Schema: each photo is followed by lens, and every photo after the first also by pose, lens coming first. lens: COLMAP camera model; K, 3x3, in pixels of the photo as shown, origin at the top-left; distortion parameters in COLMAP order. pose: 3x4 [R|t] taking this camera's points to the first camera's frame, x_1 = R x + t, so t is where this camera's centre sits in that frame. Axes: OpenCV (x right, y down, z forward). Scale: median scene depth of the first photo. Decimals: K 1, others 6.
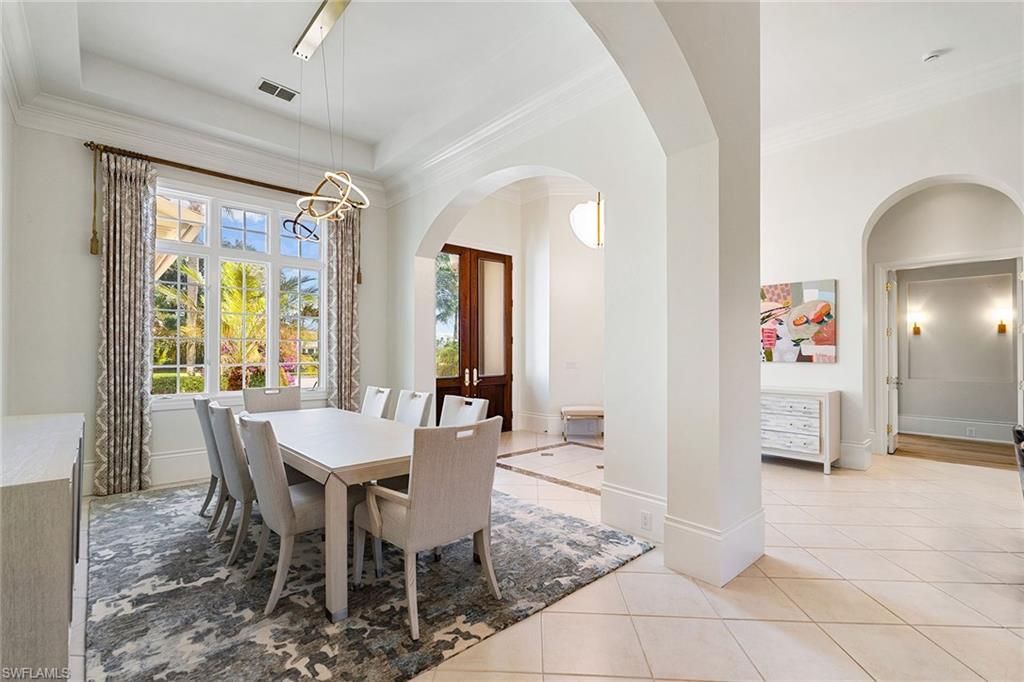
lens RADIAL K [[457.5, 0, 513.9], [0, 457.5, 348.1], [0, 0, 1]] dist [0.000714, -0.000118]
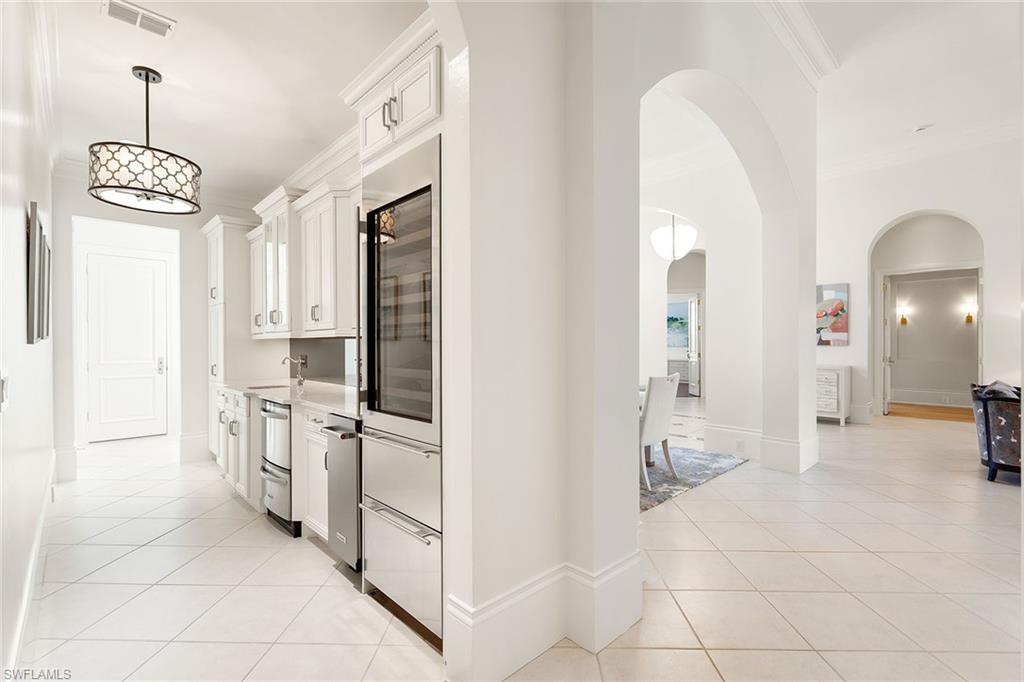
lens RADIAL K [[457.5, 0, 513.9], [0, 457.5, 348.1], [0, 0, 1]] dist [0.000714, -0.000118]
pose [[0.999577, -0.008098, 0.027936, -0.329082], [0.007650, 0.999841, 0.016107, 0.011256], [-0.028062, -0.015887, 0.999480, -0.331620]]
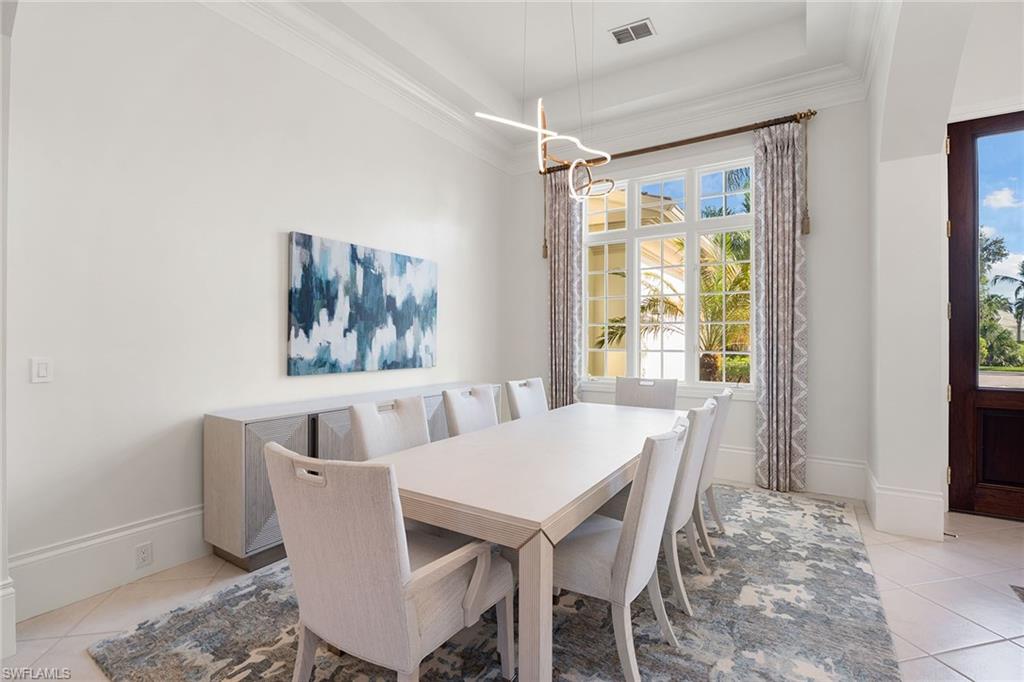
lens RADIAL K [[466.7, 0, 510.7], [0, 466.7, 337.0], [0, 0, 1]] dist [-0.000917, -0.006576]
pose [[0.262436, -0.001269, -0.964949, 0.230805], [0.005770, 0.999983, 0.000254, 0.006643], [0.964932, -0.005634, 0.262439, 0.473376]]
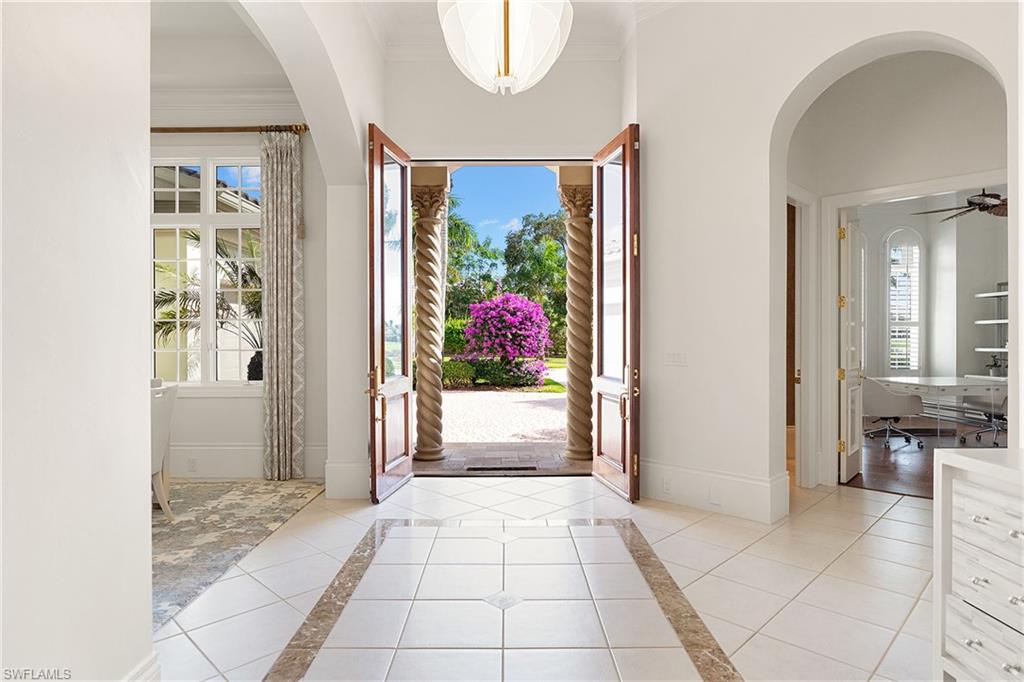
lens RADIAL K [[579.1, 0, 512.0], [0, 579.1, 341.0], [0, 0, 1]] dist [-0.004475, -0.000664]
pose [[0.743654, 0.001813, -0.668563, 0.586075], [0.009492, 0.999867, 0.013269, 0.011229], [0.668498, -0.016213, 0.743537, 0.629349]]
